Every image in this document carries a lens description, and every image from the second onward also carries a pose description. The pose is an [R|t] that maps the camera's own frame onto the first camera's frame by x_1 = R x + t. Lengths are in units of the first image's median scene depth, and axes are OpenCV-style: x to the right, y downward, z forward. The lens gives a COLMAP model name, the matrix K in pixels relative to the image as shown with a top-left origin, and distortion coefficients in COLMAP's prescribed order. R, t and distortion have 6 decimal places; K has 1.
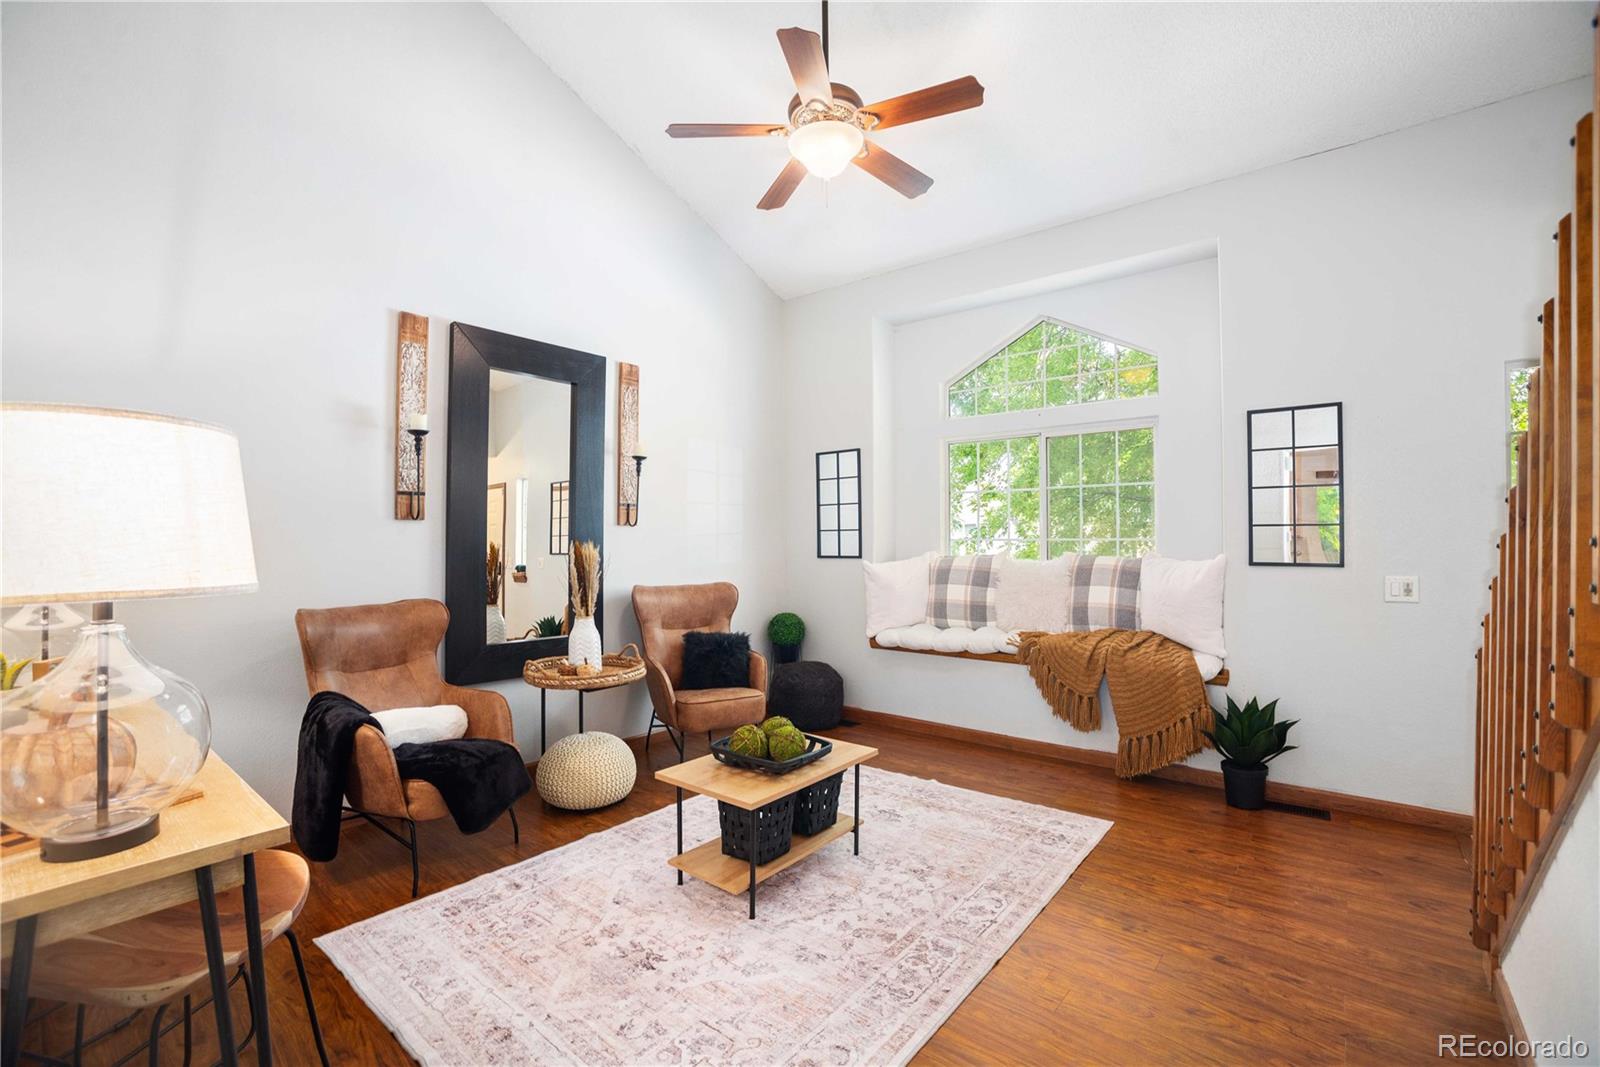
lens RADIAL K [[695.0, 0, 796.6], [0, 695.0, 531.7], [0, 0, 1]] dist [-0.073128, 0.027078]
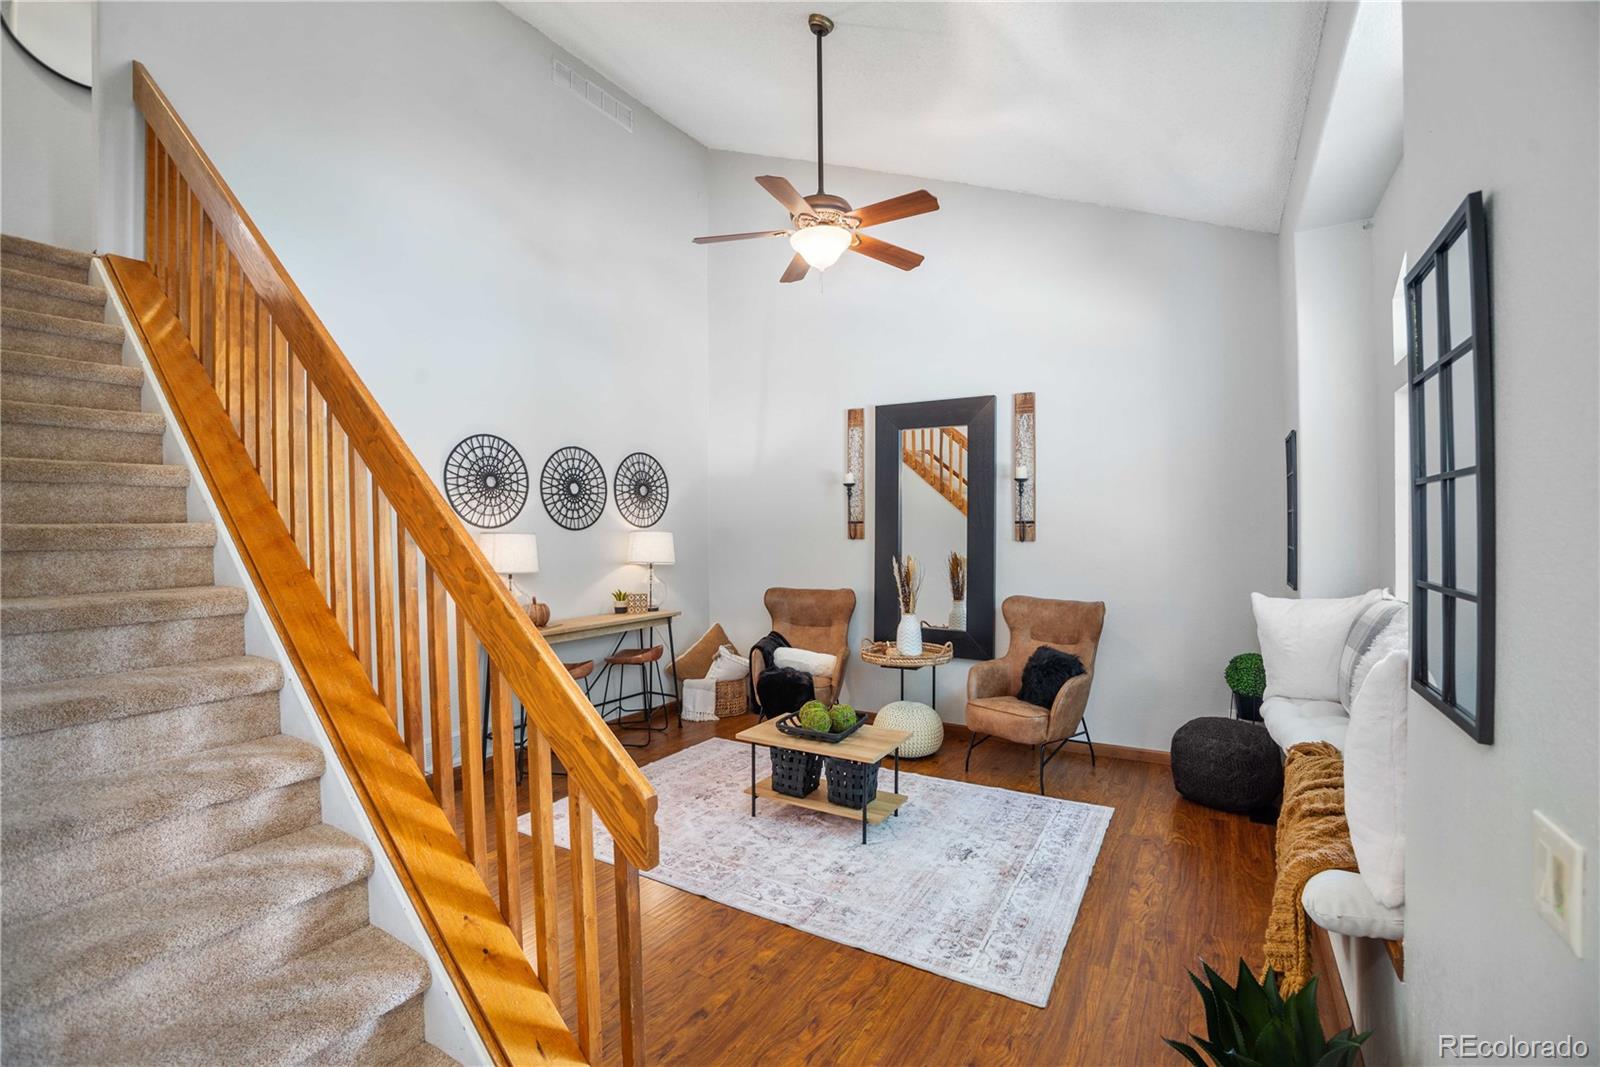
lens RADIAL K [[701.2, 0, 800.0], [0, 701.2, 533.5], [0, 0, 1]] dist [-0.064786, 0.023101]
pose [[0.143707, 0.007033, -0.989595, 1.007156], [0.015127, 0.999842, 0.009303, -0.046472], [0.989505, -0.016306, 0.143578, 0.616365]]
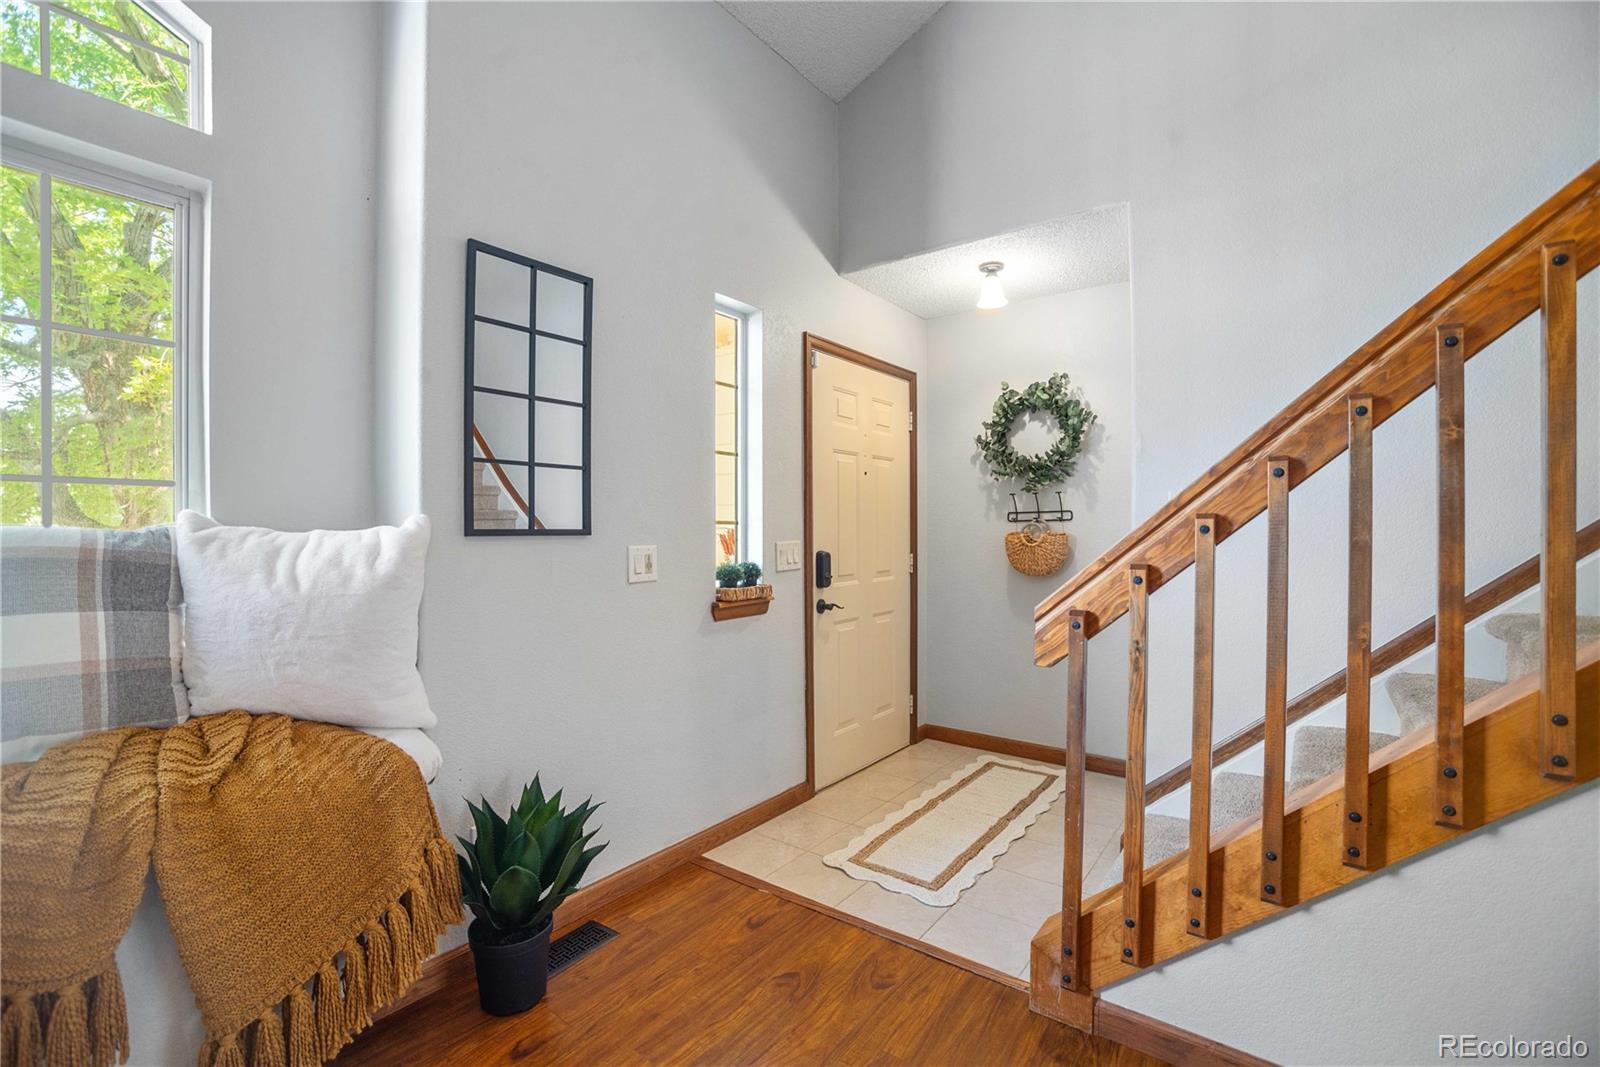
lens RADIAL K [[701.2, 0, 800.0], [0, 701.2, 533.5], [0, 0, 1]] dist [-0.064786, 0.023101]
pose [[-0.045291, 0.000372, 0.998974, 0.131786], [-0.004408, 0.999990, -0.000573, 0.048051], [-0.998964, -0.004429, -0.045289, 0.782060]]
